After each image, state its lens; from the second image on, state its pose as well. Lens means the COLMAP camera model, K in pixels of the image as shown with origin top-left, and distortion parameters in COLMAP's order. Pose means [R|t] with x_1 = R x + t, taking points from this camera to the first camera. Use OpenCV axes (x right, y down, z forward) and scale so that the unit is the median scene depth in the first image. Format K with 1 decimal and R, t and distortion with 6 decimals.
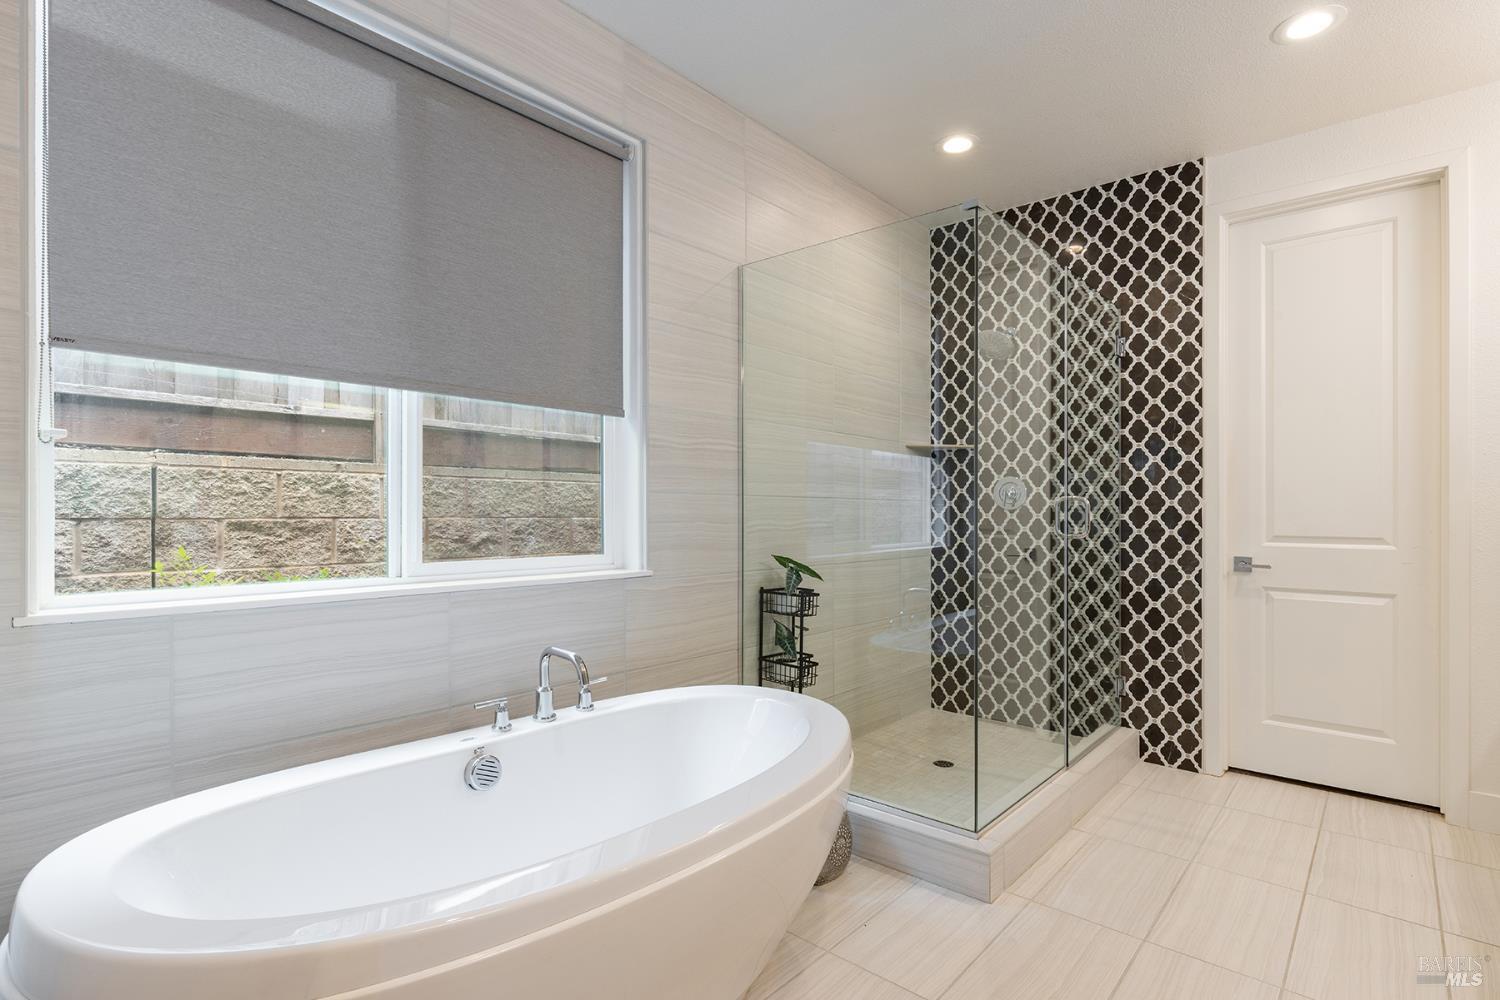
lens RADIAL K [[727.9, 0, 751.3], [0, 727.9, 510.2], [0, 0, 1]] dist [-0.004664, -0.000700]
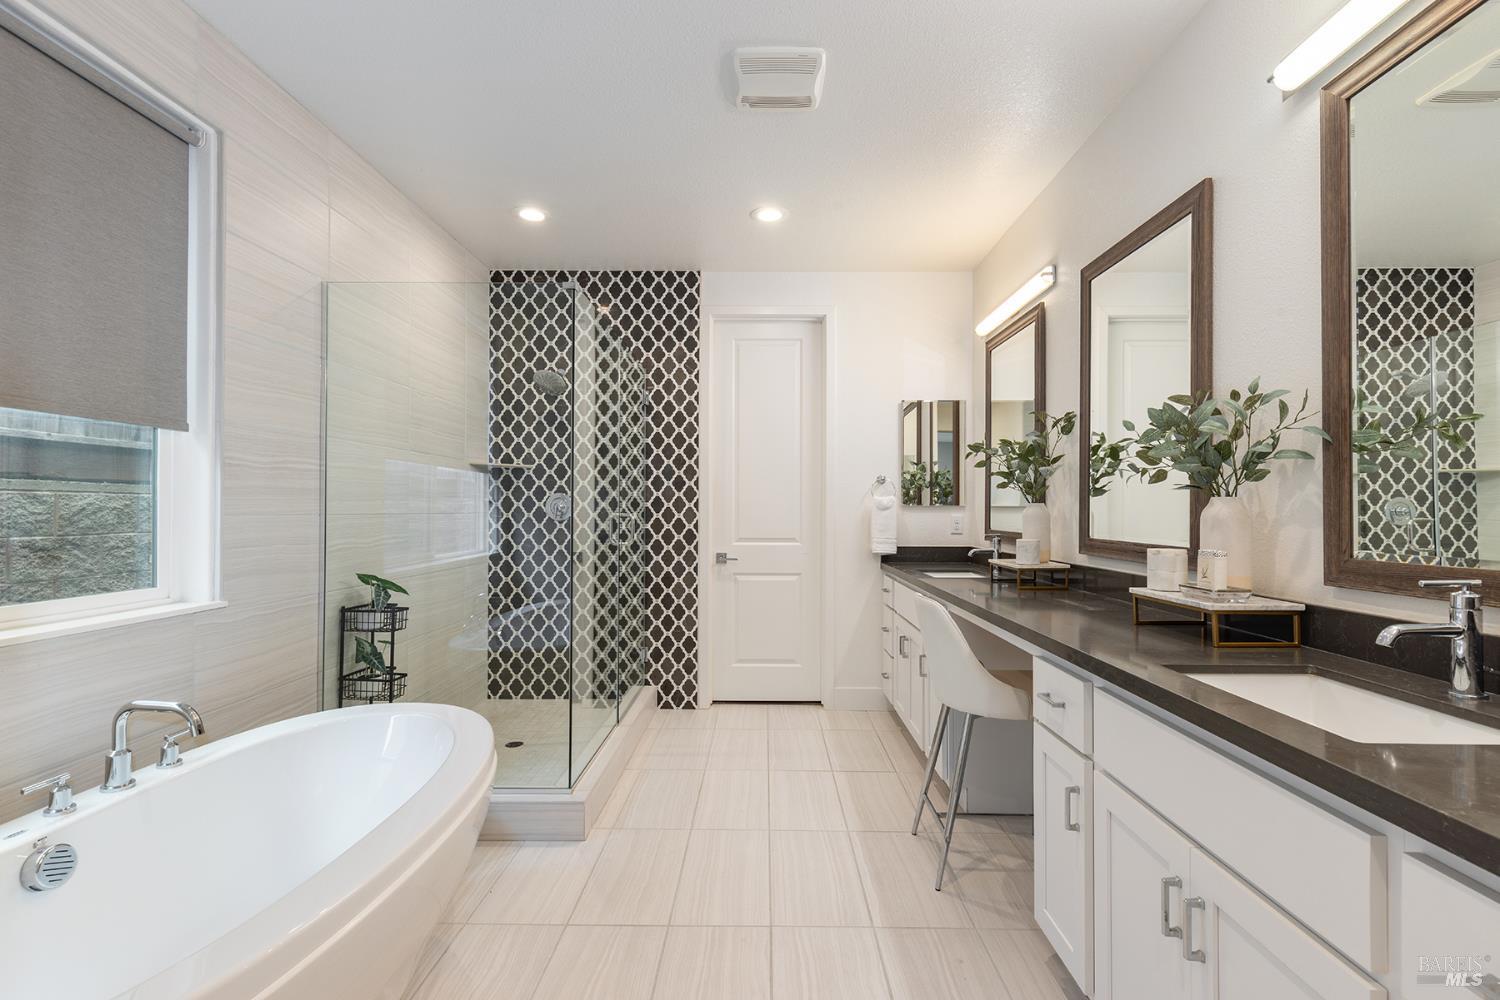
lens RADIAL K [[671.0, 0, 755.5], [0, 671.0, 504.3], [0, 0, 1]] dist [0.001774, 0.000374]
pose [[0.760679, 0.002478, 0.649123, -0.140539], [0.000525, 0.999990, -0.004433, -0.027149], [-0.649128, 0.003713, 0.760671, -0.059529]]
